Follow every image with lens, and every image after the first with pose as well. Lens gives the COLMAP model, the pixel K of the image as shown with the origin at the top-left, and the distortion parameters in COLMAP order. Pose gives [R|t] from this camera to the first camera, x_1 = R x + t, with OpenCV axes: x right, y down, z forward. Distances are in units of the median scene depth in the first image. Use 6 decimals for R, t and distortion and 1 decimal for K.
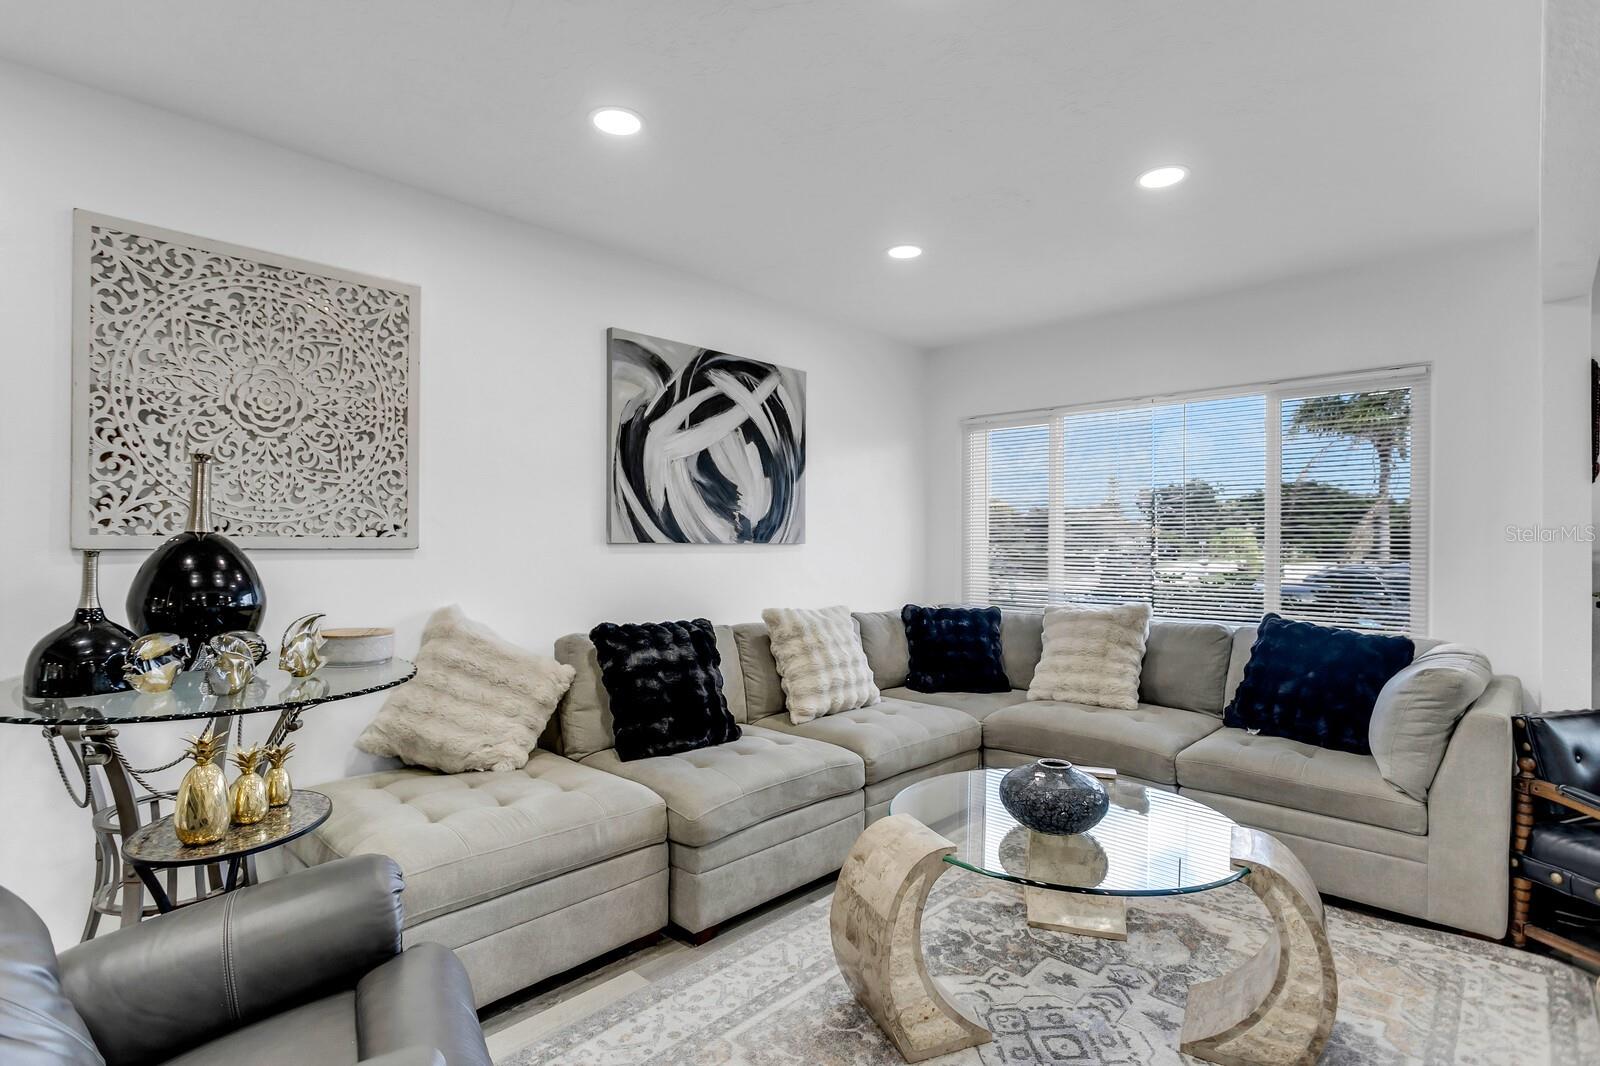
lens RADIAL K [[781.8, 0, 800.1], [0, 781.8, 548.7], [0, 0, 1]] dist [-0.007188, 0.002347]
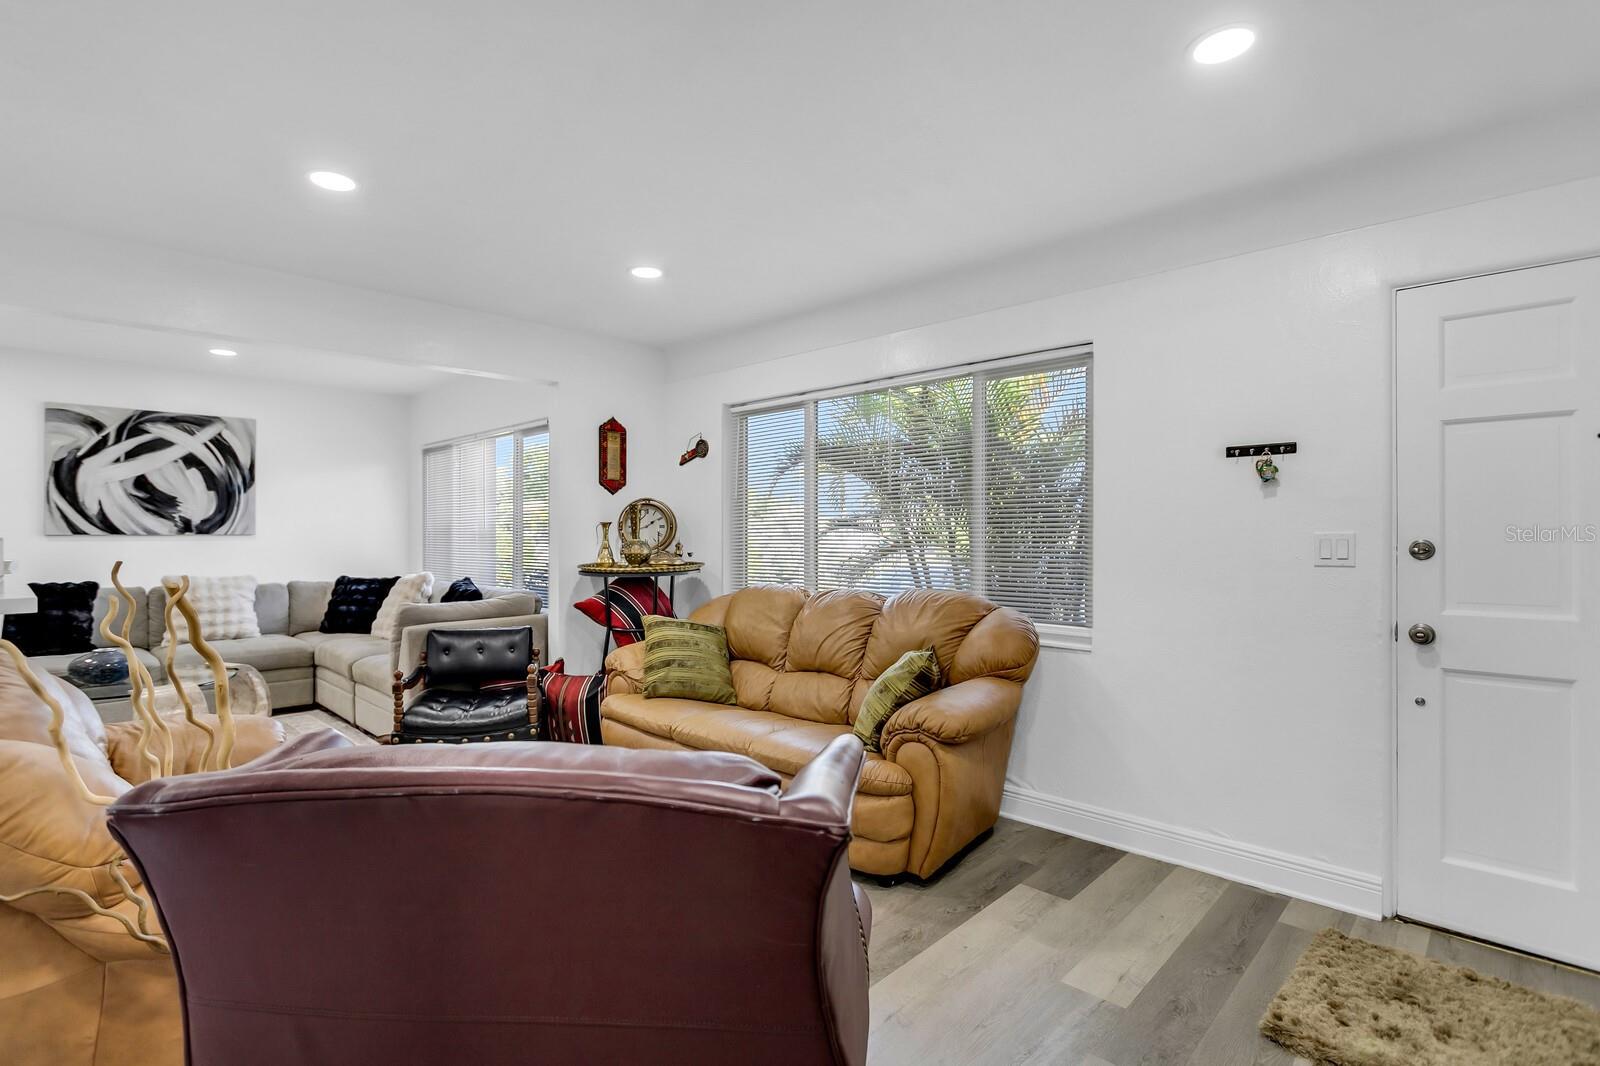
lens RADIAL K [[781.8, 0, 815.0], [0, 781.8, 534.2], [0, 0, 1]] dist [-0.007188, 0.002347]
pose [[0.999968, -0.007996, -0.000353, 1.275433], [0.007992, 0.999906, -0.011145, 0.020557], [0.000442, 0.011142, 0.999938, -0.573182]]
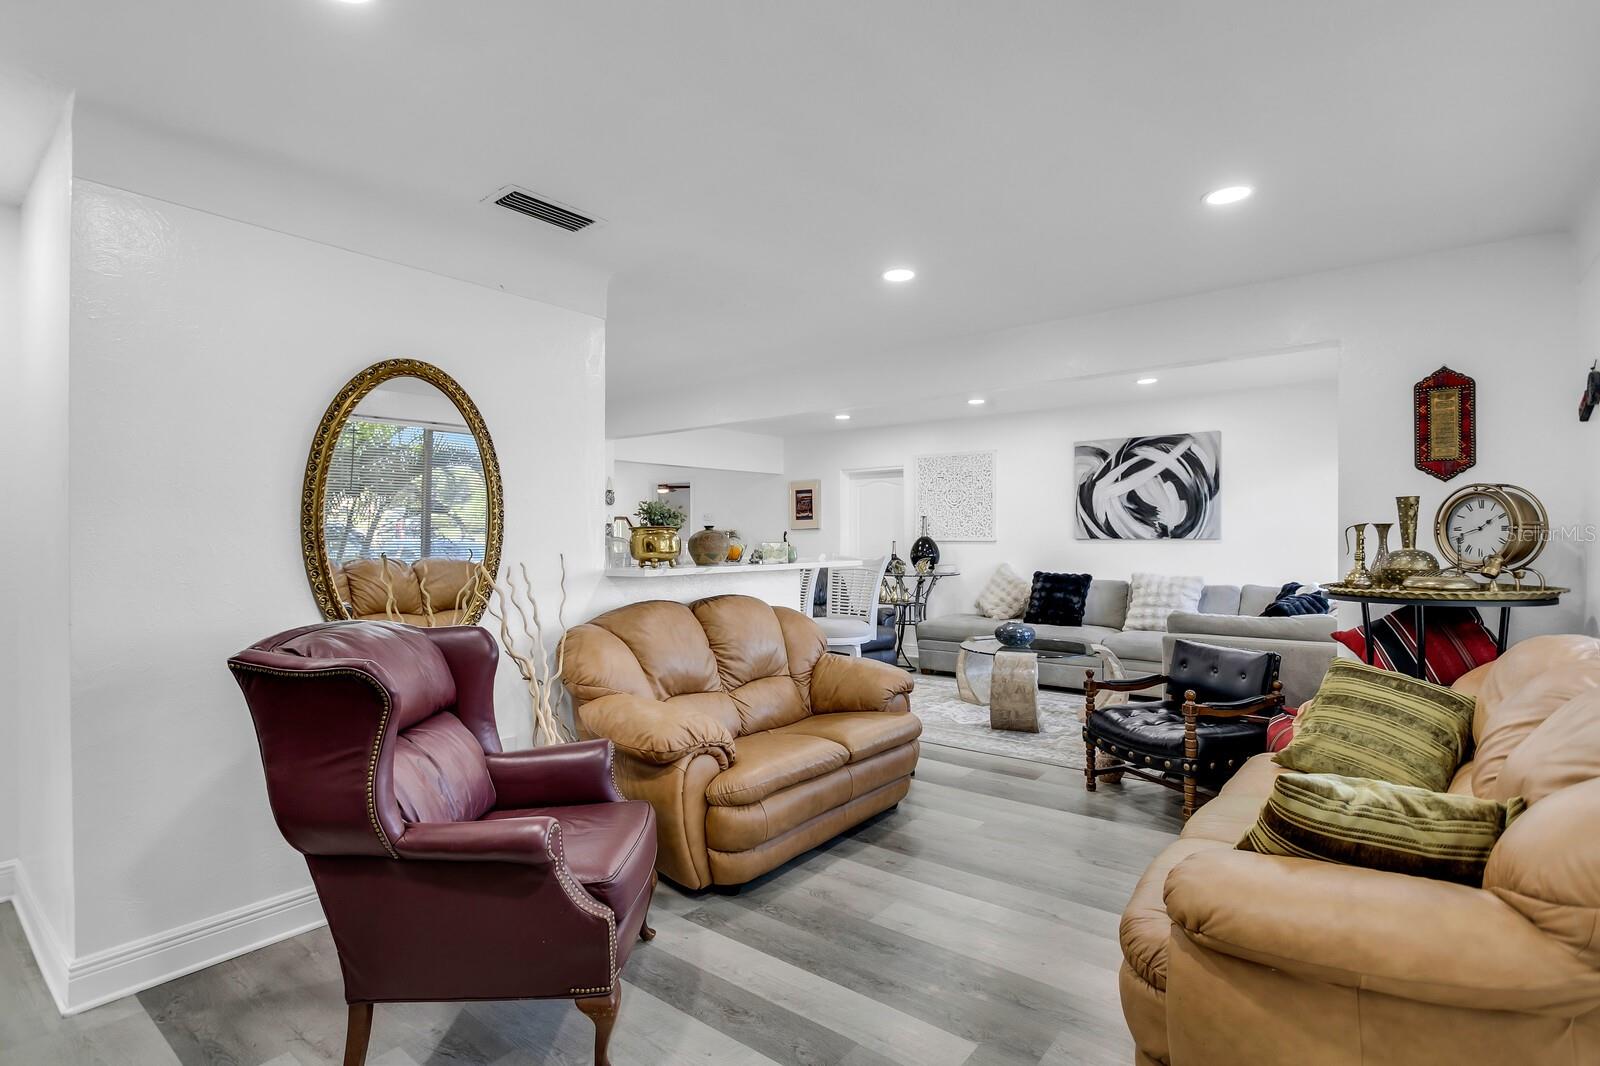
lens RADIAL K [[781.8, 0, 764.3], [0, 781.8, 530.5], [0, 0, 1]] dist [-0.007188, 0.002347]
pose [[0.080971, -0.016249, -0.996584, 1.791988], [-0.009572, 0.999808, -0.017079, 0.013937], [0.996670, 0.010923, 0.080800, -0.055374]]
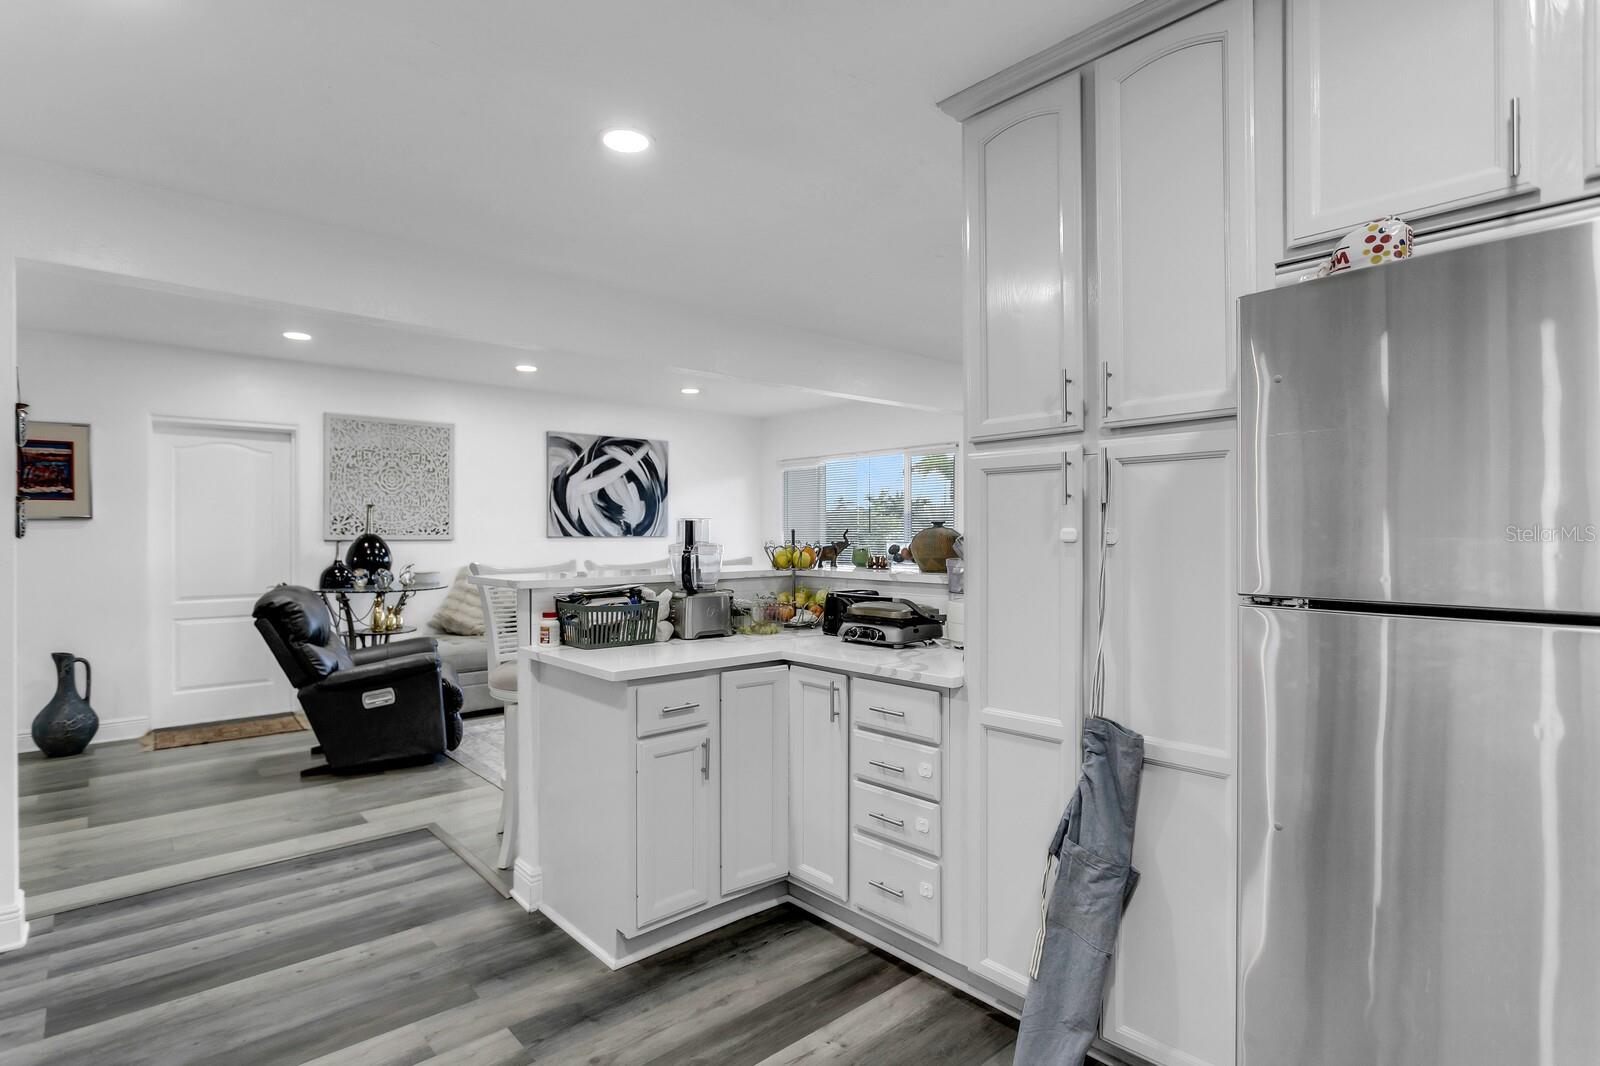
lens RADIAL K [[781.8, 0, 799.6], [0, 781.8, 536.1], [0, 0, 1]] dist [-0.007188, 0.002347]
pose [[0.996140, -0.002667, -0.087737, 0.555957], [0.002265, 0.999986, -0.004682, 0.001900], [0.087748, 0.004466, 0.996133, -0.916305]]
